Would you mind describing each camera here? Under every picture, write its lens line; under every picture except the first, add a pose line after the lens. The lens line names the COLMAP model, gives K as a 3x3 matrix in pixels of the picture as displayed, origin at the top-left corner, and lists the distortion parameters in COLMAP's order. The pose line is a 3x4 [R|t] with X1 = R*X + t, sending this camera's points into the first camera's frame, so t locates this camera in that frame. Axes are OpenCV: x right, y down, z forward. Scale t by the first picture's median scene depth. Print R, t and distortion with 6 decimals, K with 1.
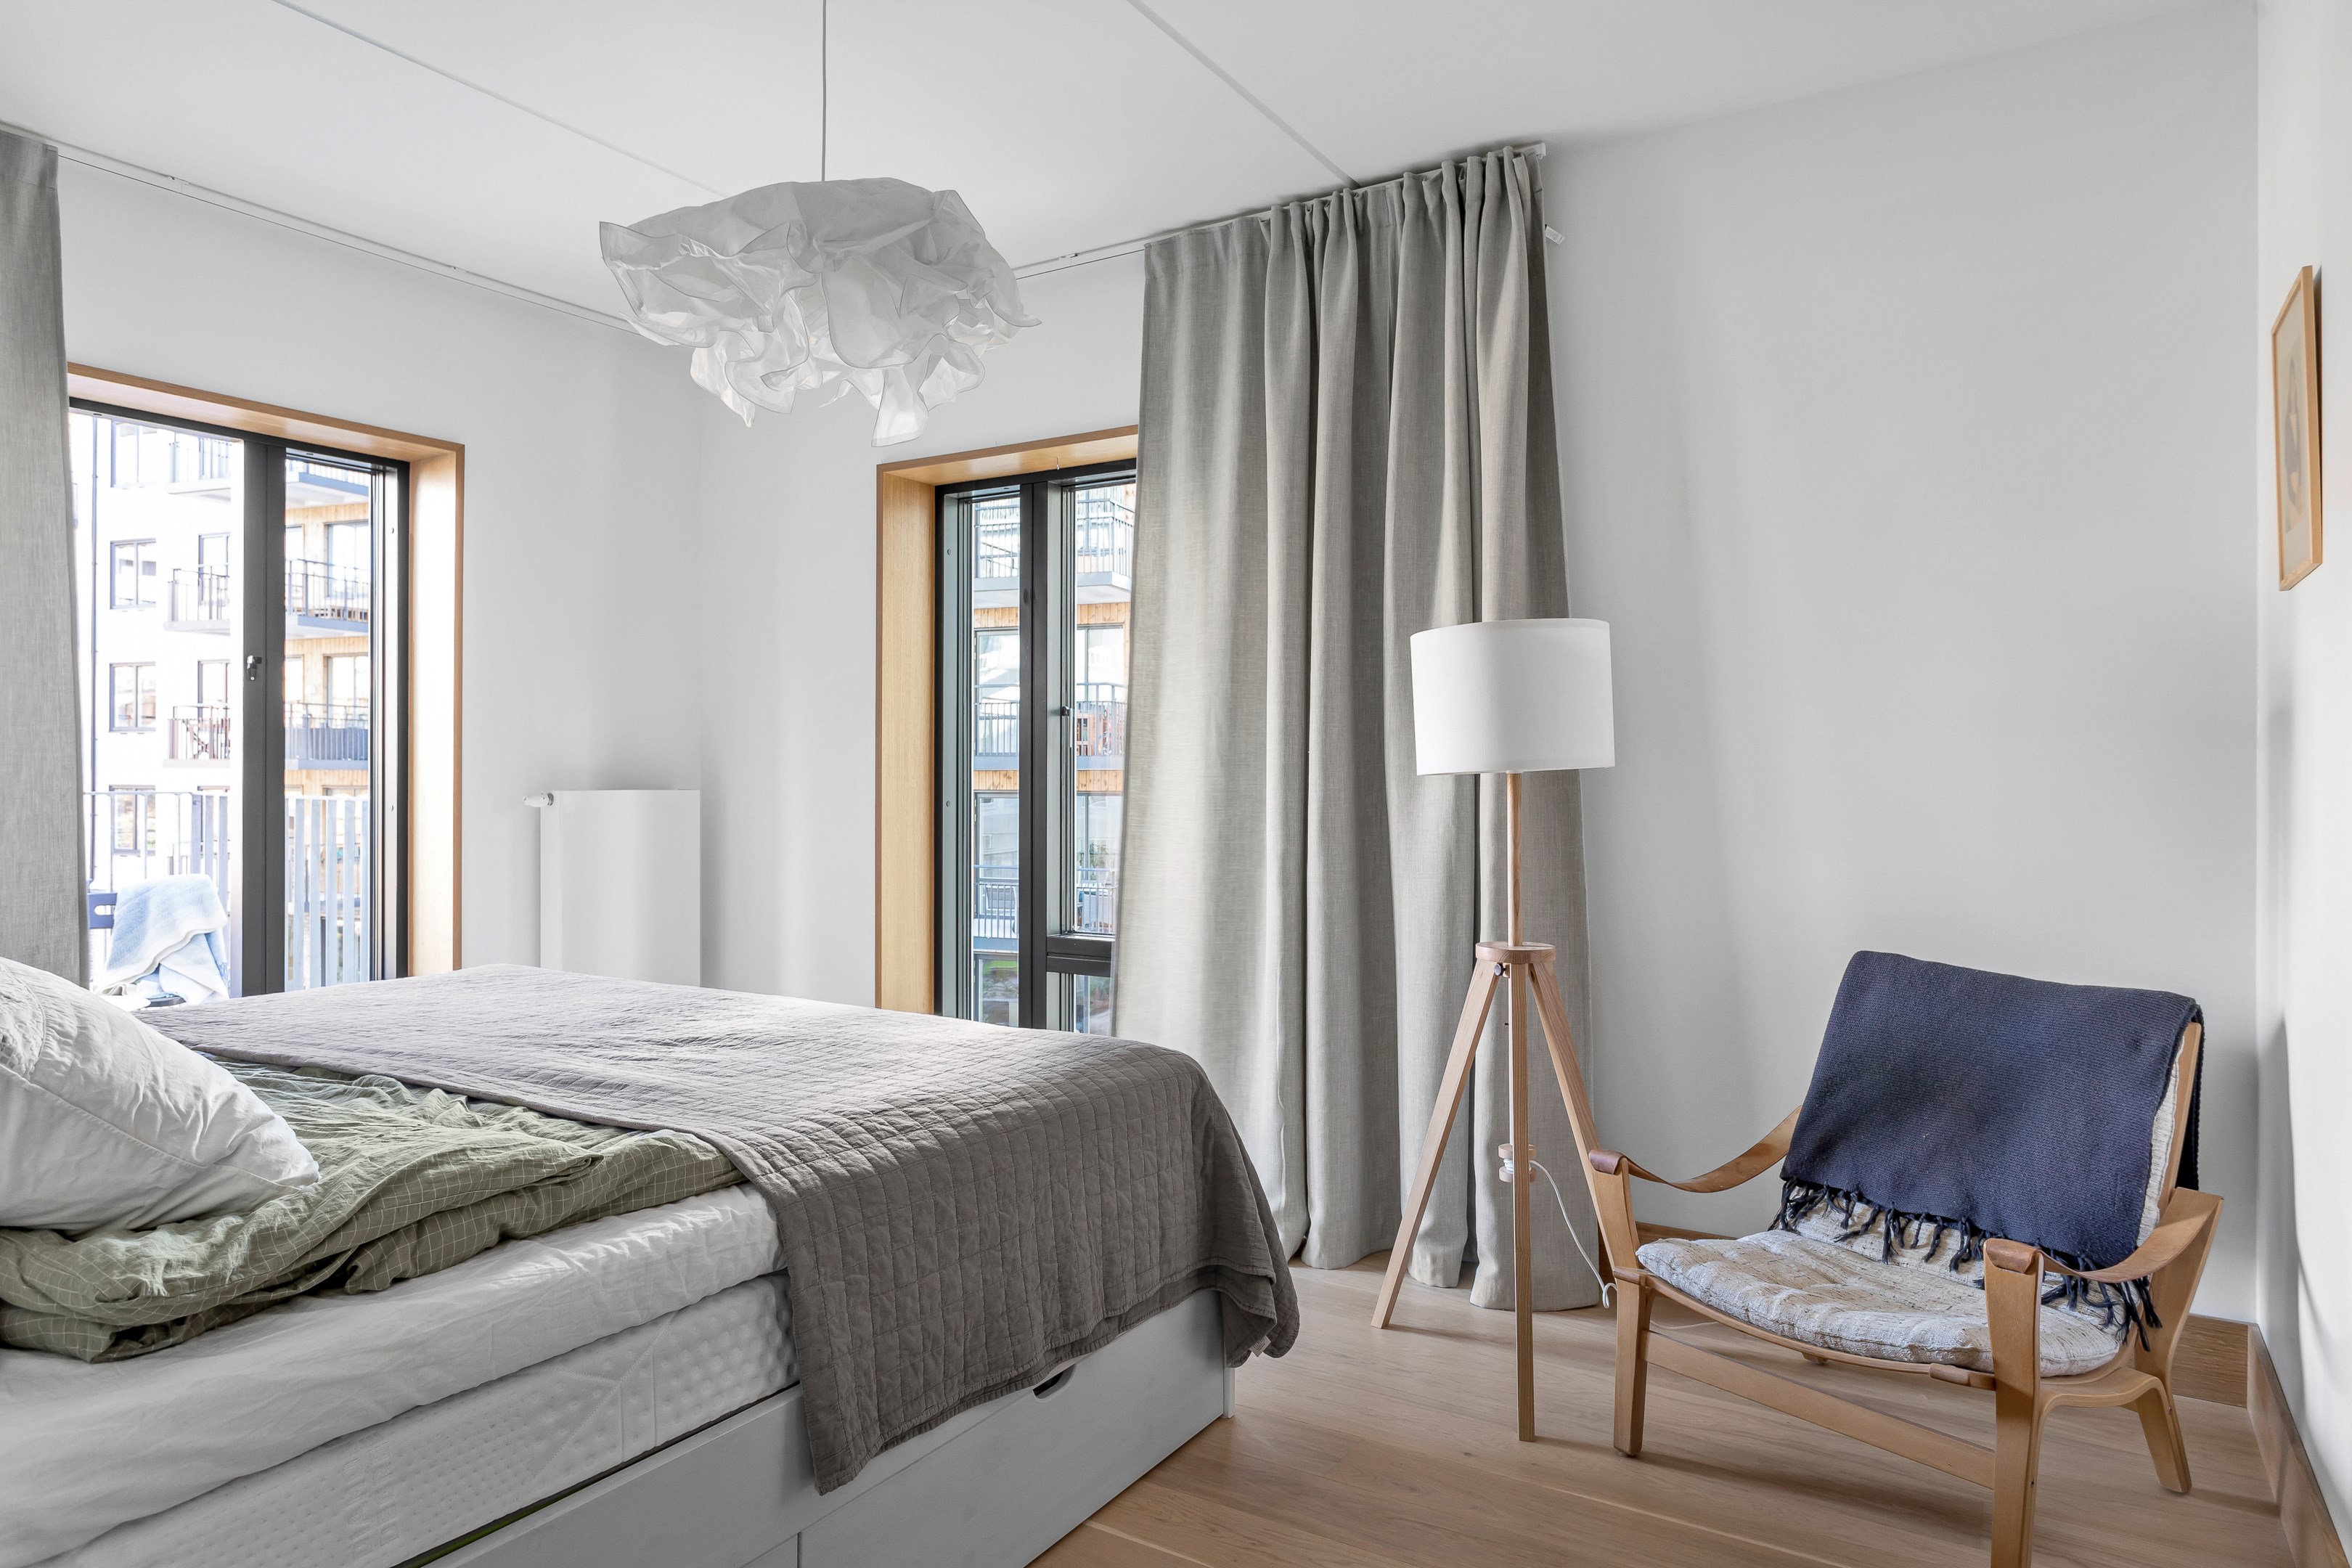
lens RADIAL K [[1385.1, 0, 1174.6], [0, 1385.1, 785.8], [0, 0, 1]] dist [0.001095, 0.000076]
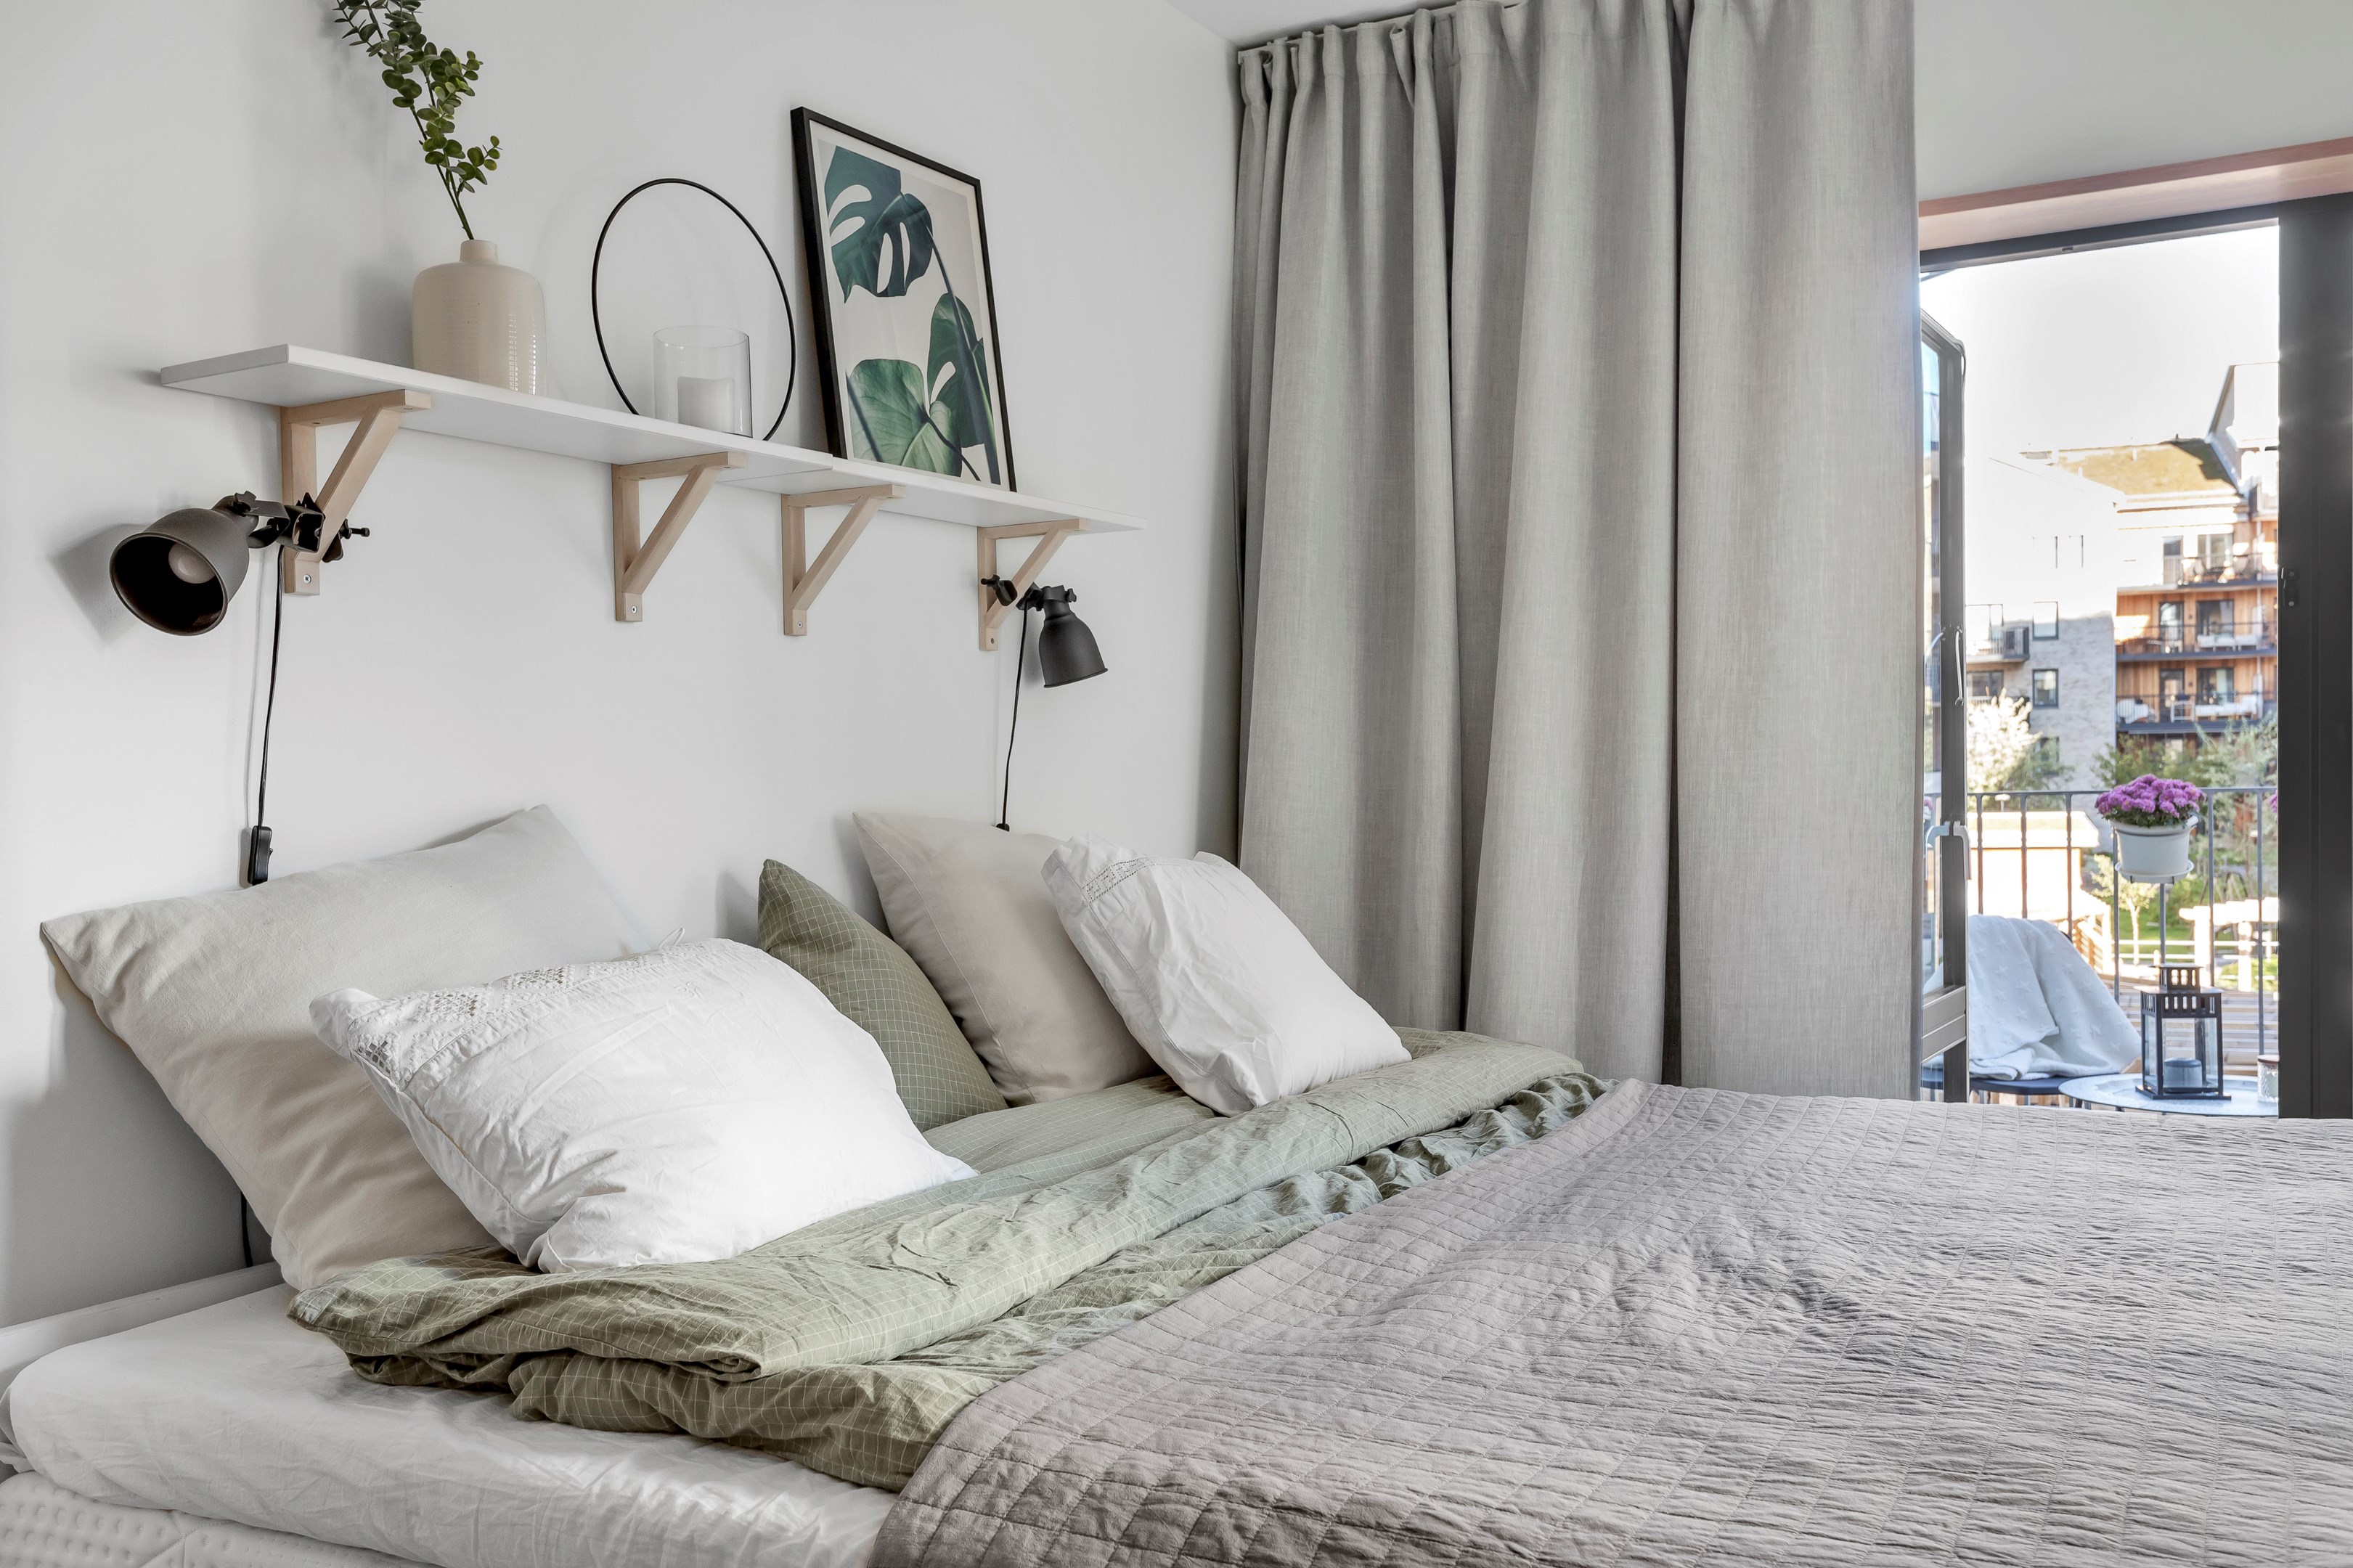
lens RADIAL K [[2084.0, 0, 1179.2], [0, 2084.0, 797.6], [0, 0, 1]] dist [-0.006080, 0.002549]
pose [[0.037717, 0.000986, -0.999288, 0.591624], [0.013134, 0.999913, 0.001482, -0.001764], [0.999202, -0.013181, 0.037701, 1.173917]]
